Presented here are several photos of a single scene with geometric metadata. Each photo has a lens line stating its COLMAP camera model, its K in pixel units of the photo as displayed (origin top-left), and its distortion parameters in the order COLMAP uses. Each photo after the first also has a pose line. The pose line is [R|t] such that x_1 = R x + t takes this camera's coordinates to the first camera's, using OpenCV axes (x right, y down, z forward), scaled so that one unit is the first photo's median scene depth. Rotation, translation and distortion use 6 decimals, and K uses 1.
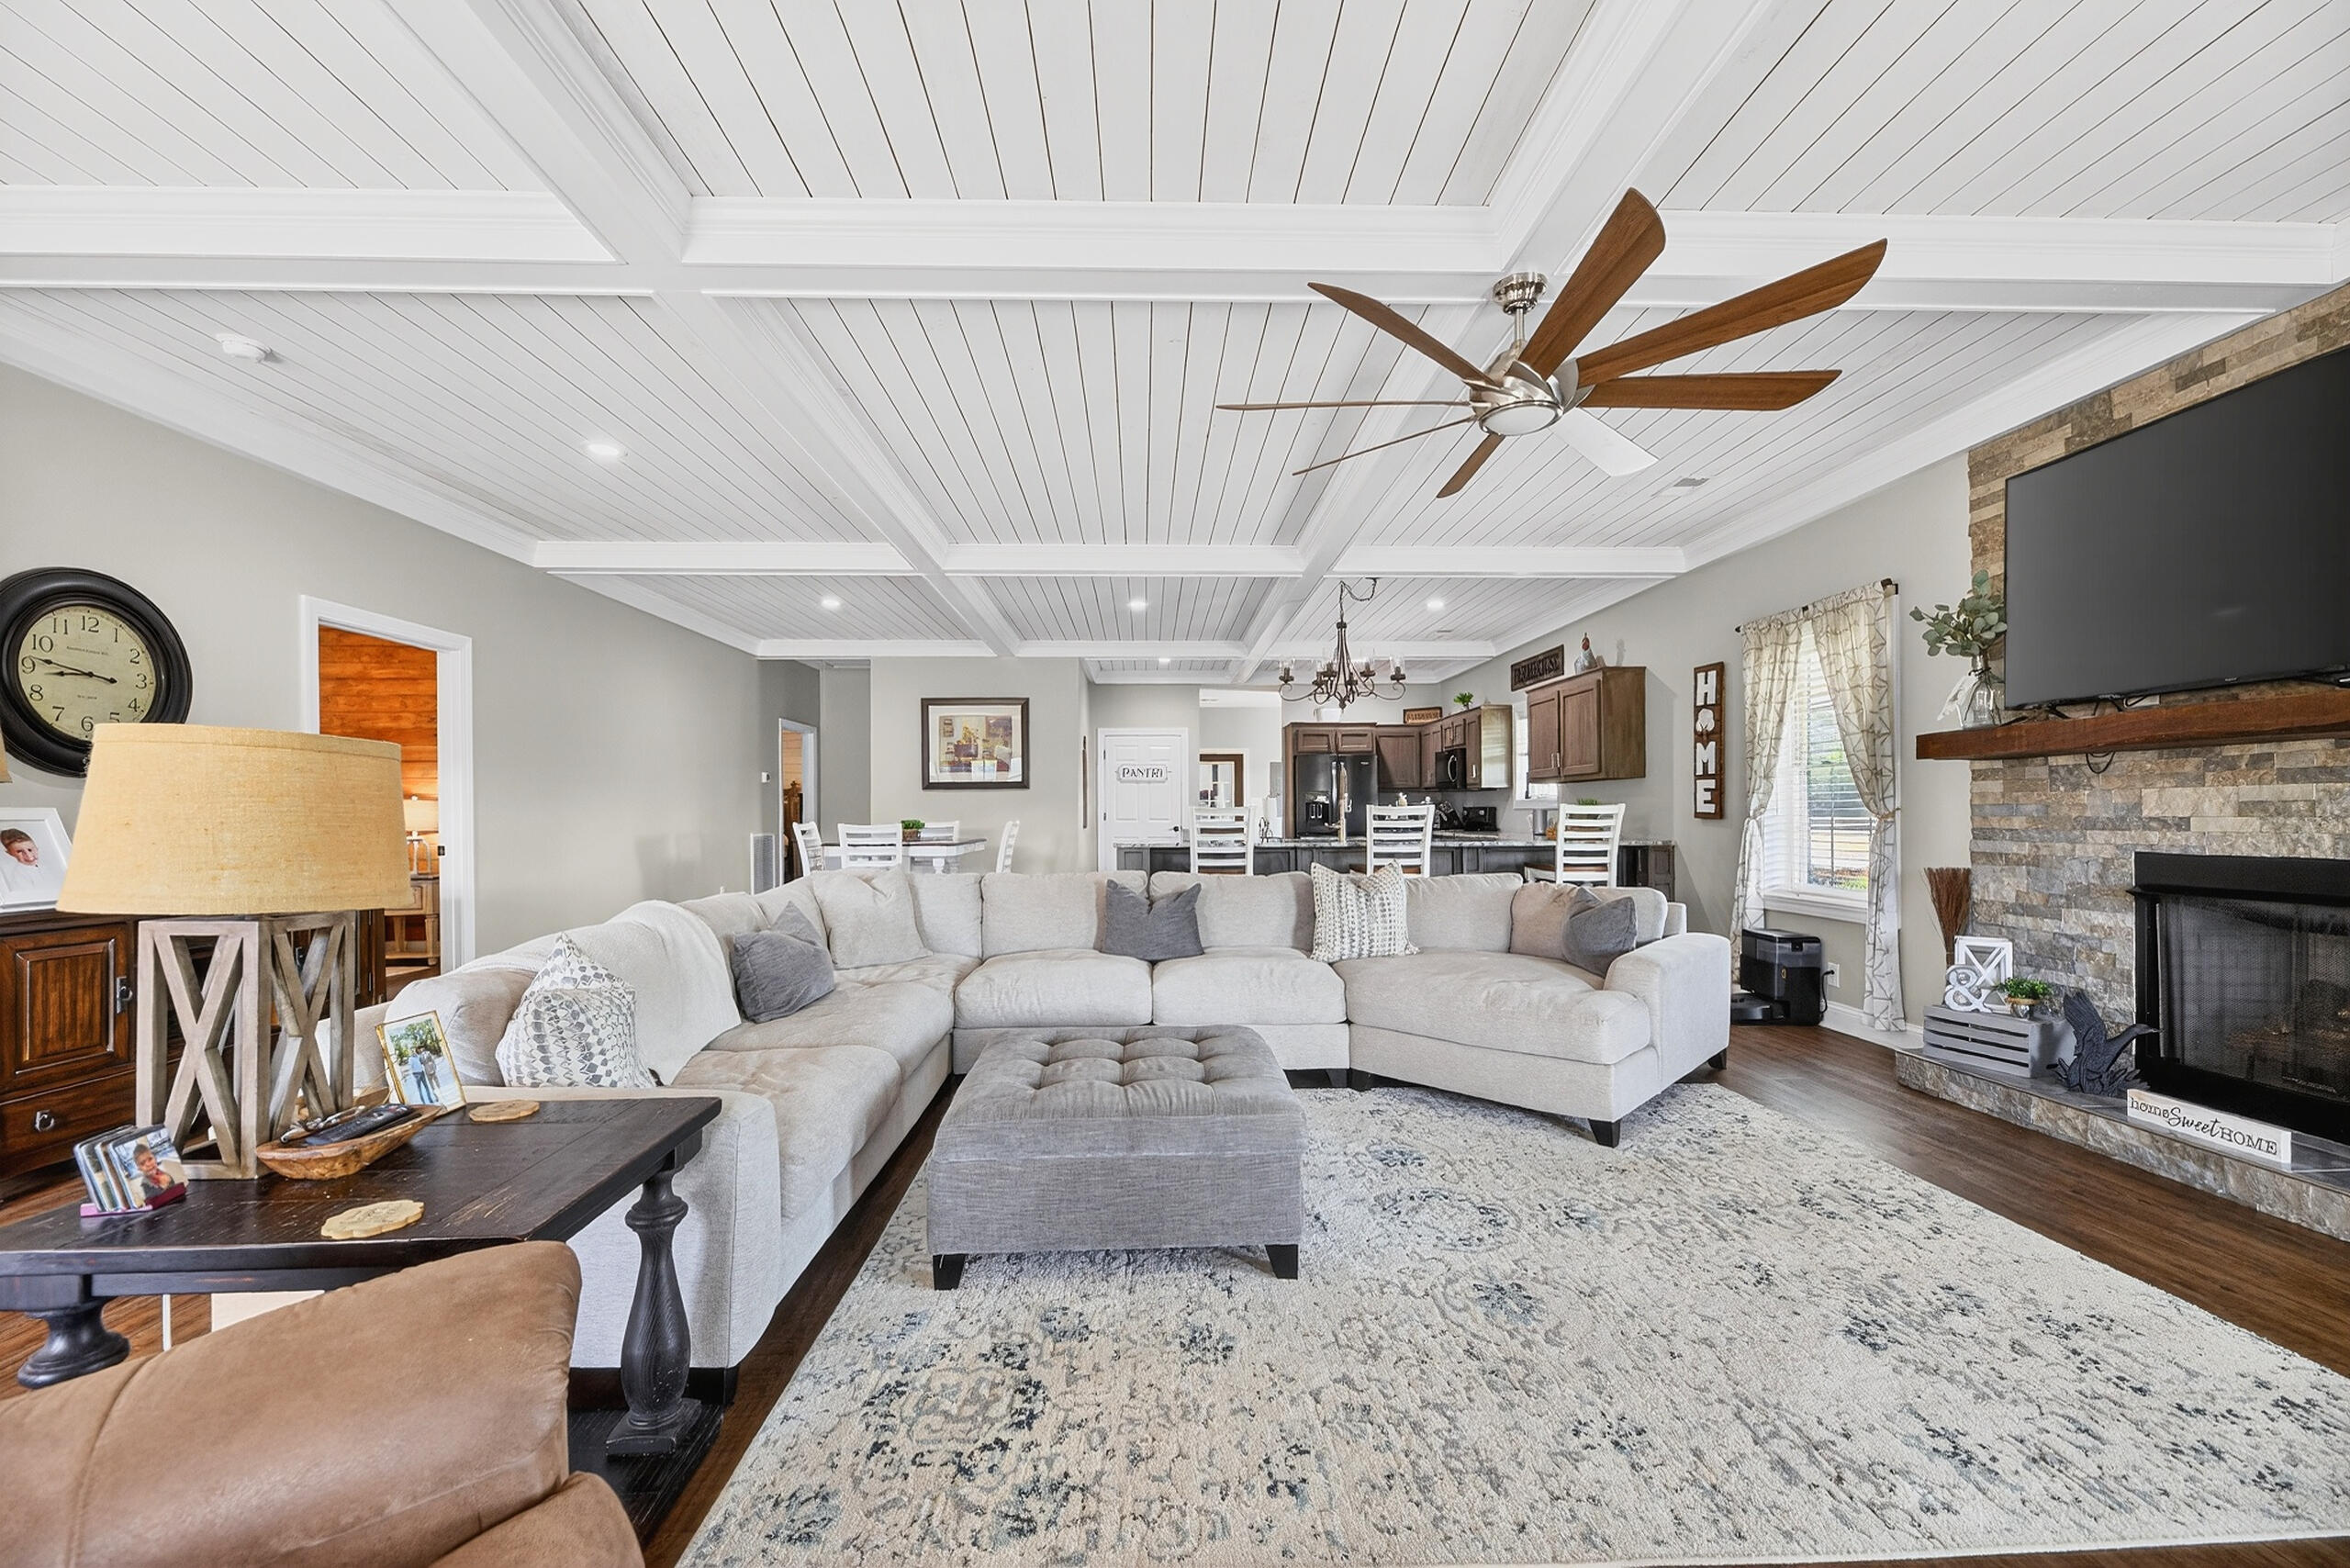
lens RADIAL K [[942.9, 0, 1175.0], [0, 942.9, 784.0], [0, 0, 1]] dist [-0.000167, -0.003394]
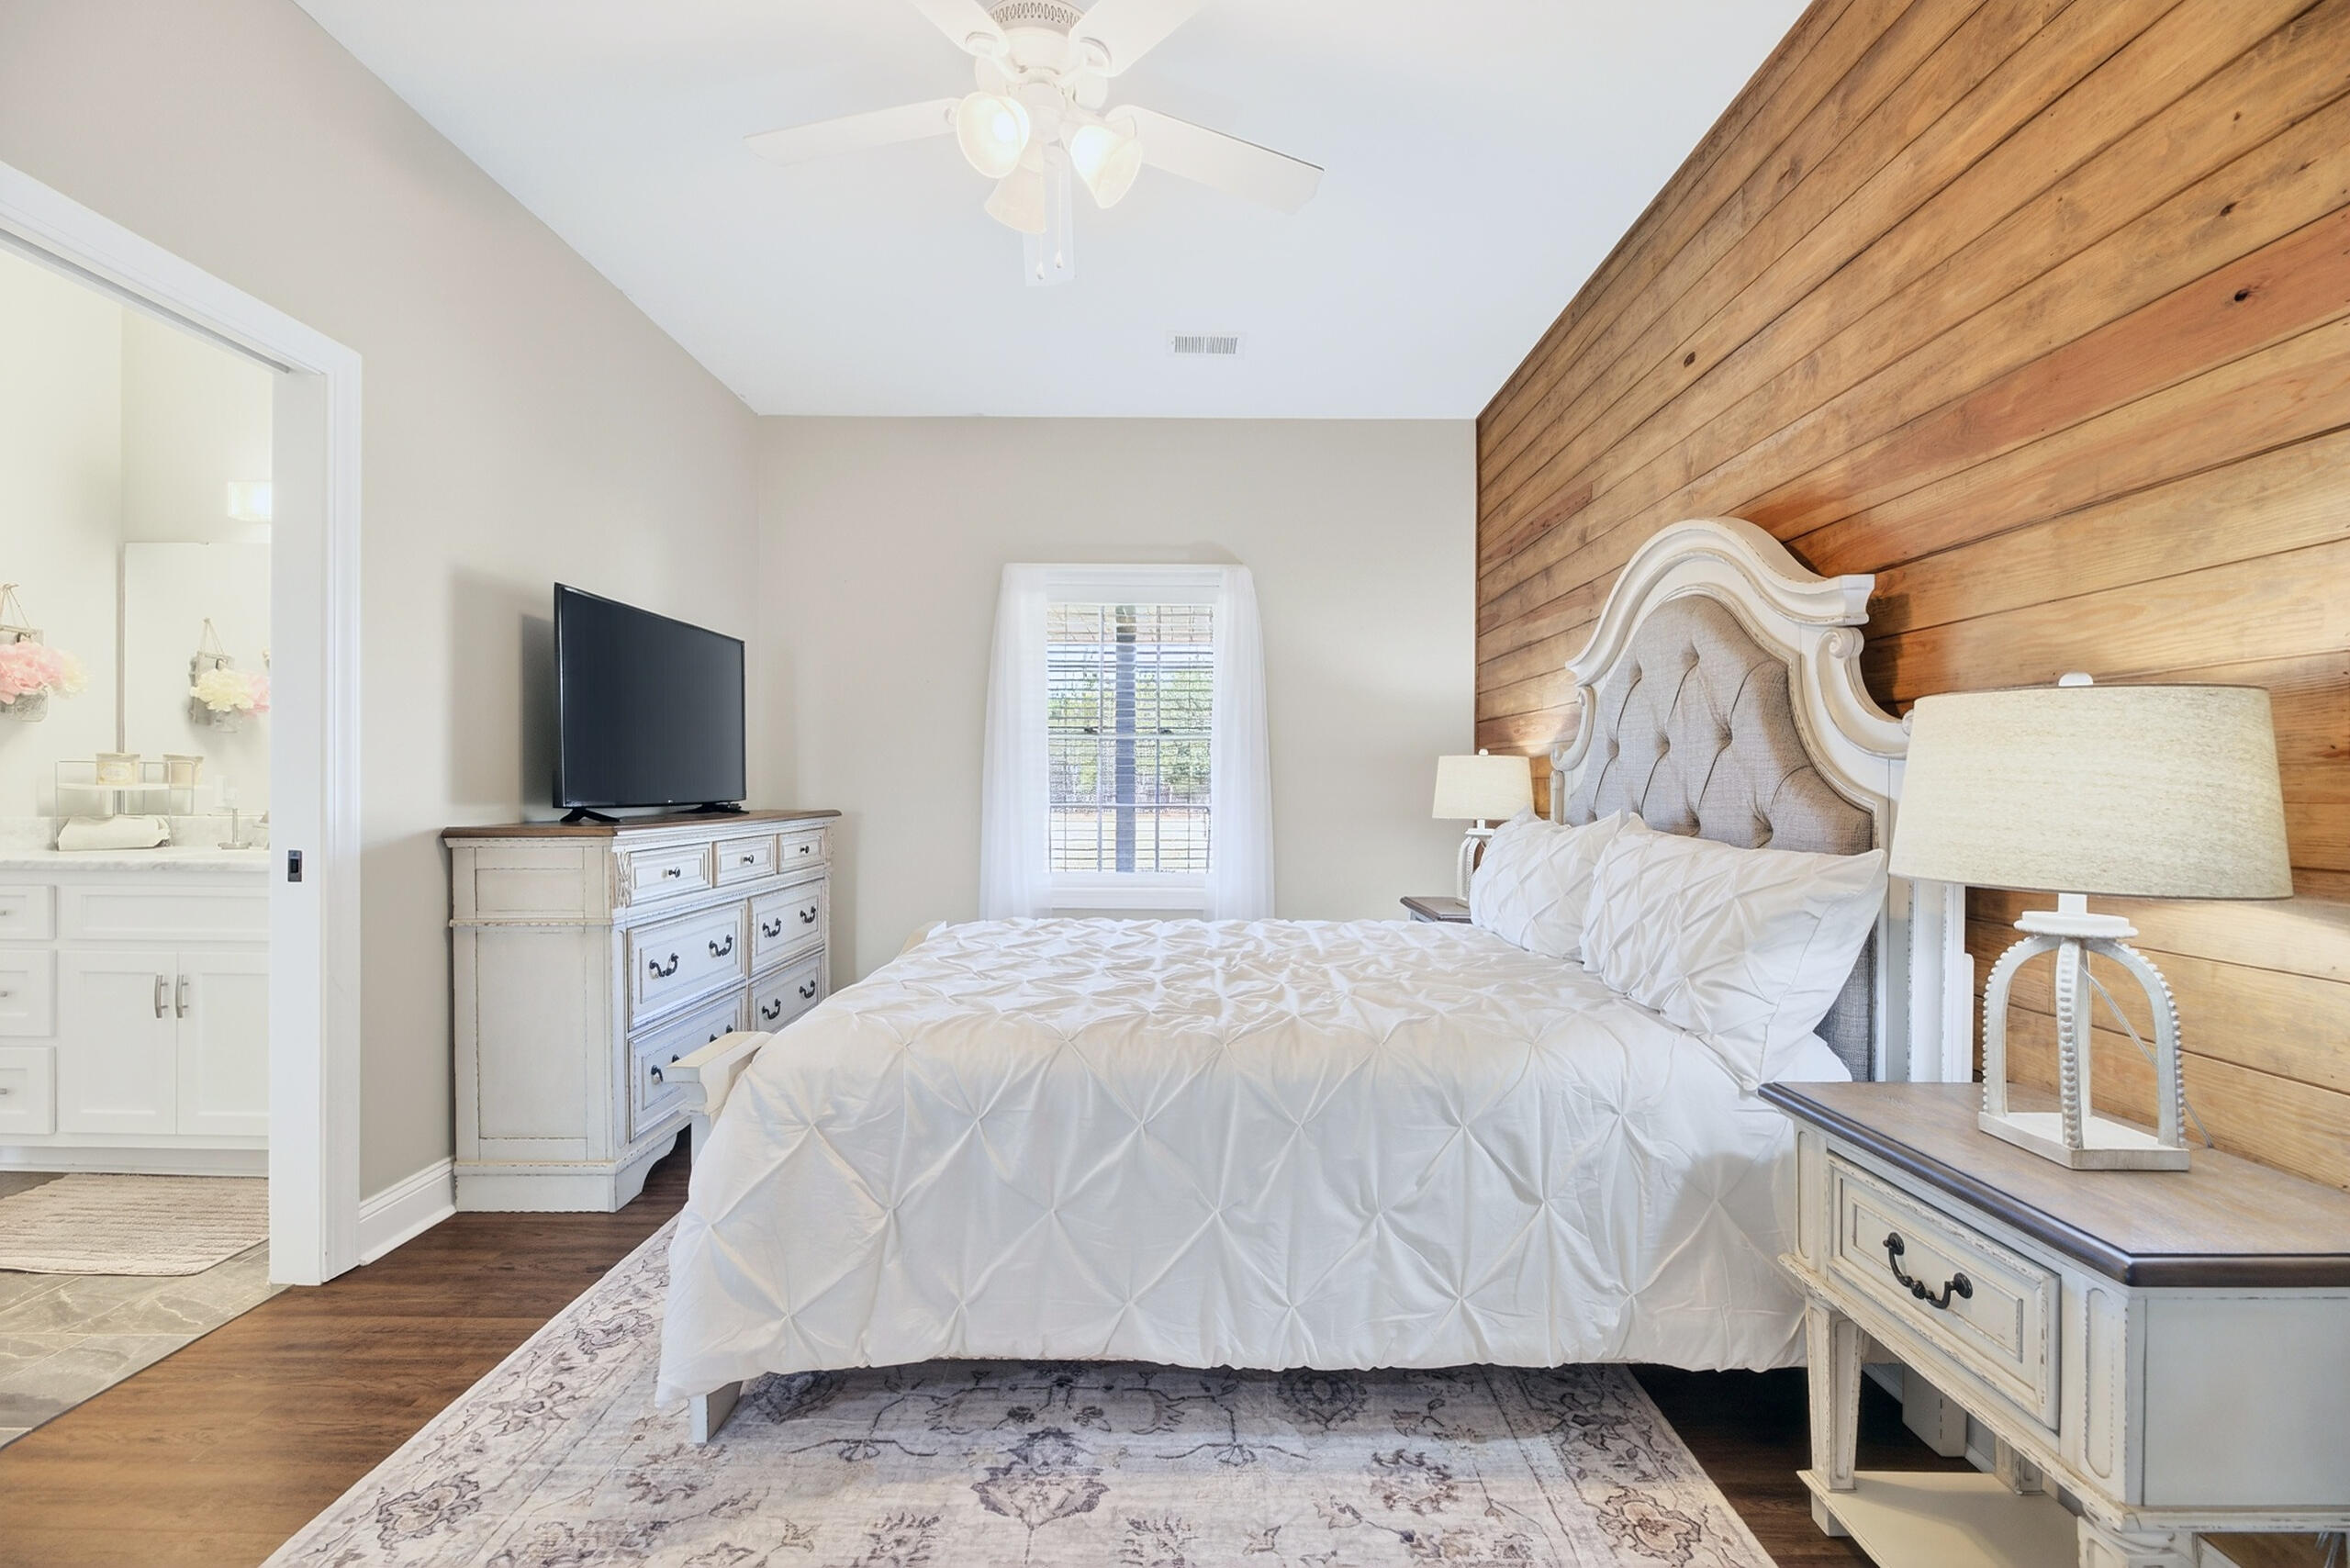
lens RADIAL K [[942.9, 0, 1175.0], [0, 942.9, 784.0], [0, 0, 1]] dist [-0.000167, -0.003394]
pose [[-0.055551, 0.008278, -0.998422, -0.617113], [-0.002993, 0.999960, 0.008457, 0.030336], [0.998451, 0.003458, -0.055524, 0.829292]]
